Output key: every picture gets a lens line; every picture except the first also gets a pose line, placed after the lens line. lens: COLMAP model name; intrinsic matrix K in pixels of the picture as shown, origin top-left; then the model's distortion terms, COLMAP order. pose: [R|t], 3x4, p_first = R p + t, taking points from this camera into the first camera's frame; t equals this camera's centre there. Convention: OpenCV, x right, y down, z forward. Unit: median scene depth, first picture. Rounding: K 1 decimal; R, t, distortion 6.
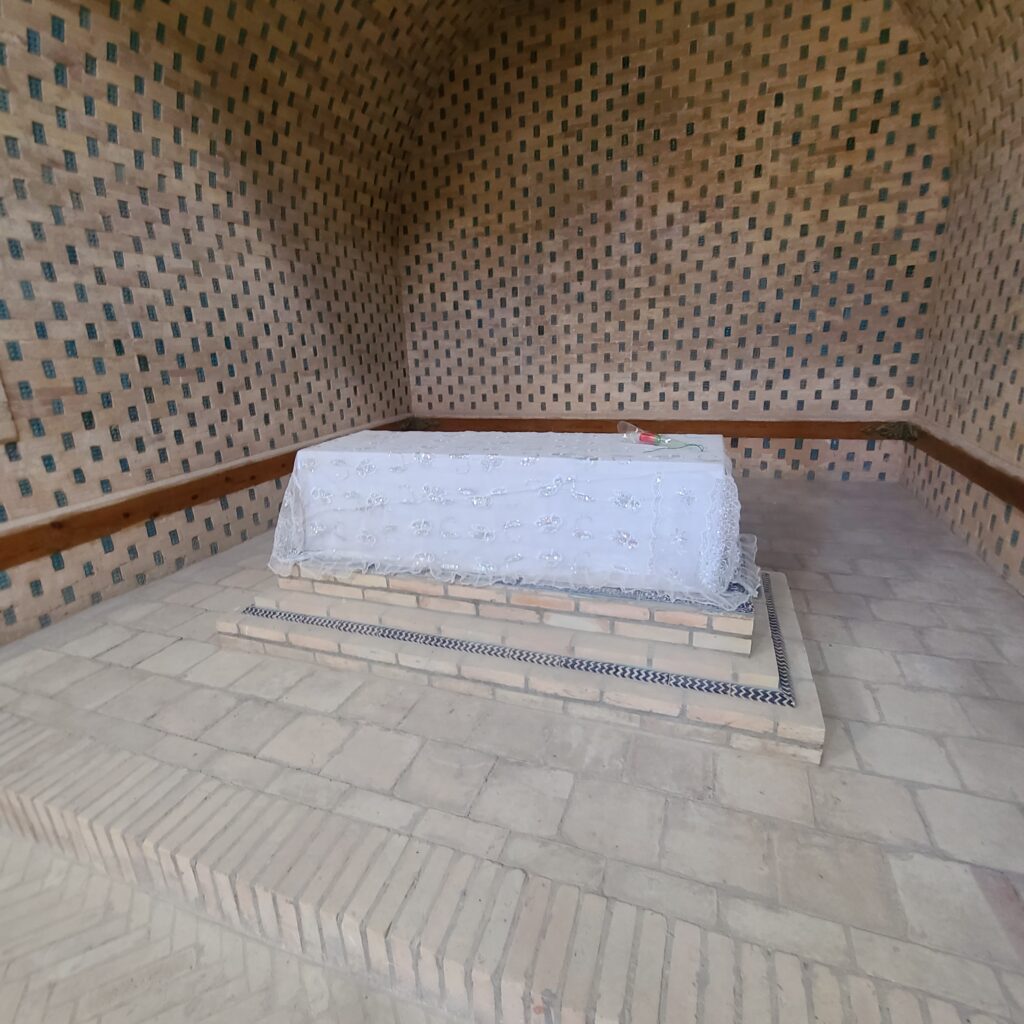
lens RADIAL K [[550.2, 0, 511.2], [0, 550.2, 517.8], [0, 0, 1]] dist [-0.002596, -0.001235]
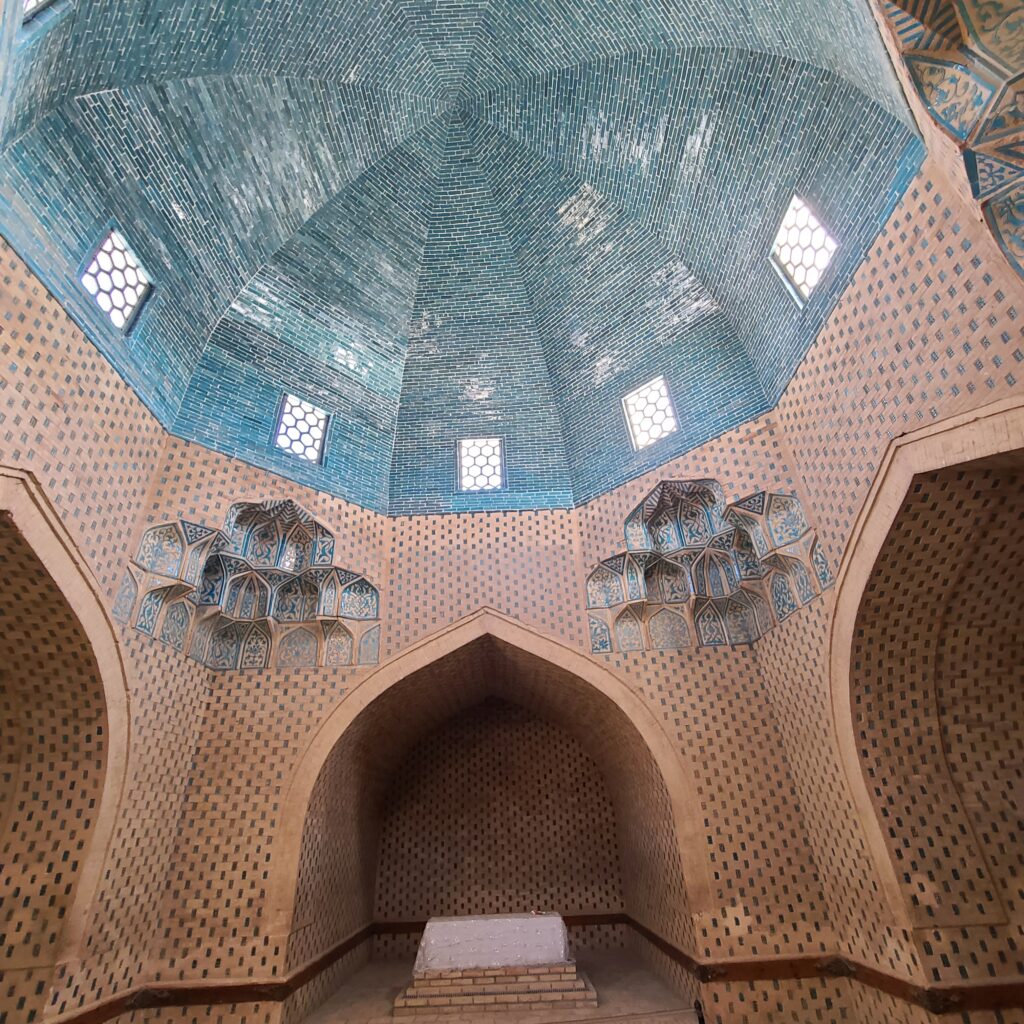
lens RADIAL K [[550.2, 0, 505.8], [0, 550.2, 512.8], [0, 0, 1]] dist [-0.002596, -0.001235]
pose [[0.940025, 0.182318, 0.288294, -0.663003], [0.099416, 0.662047, -0.742840, 0.349688], [-0.326297, 0.726949, 0.604215, -1.349424]]
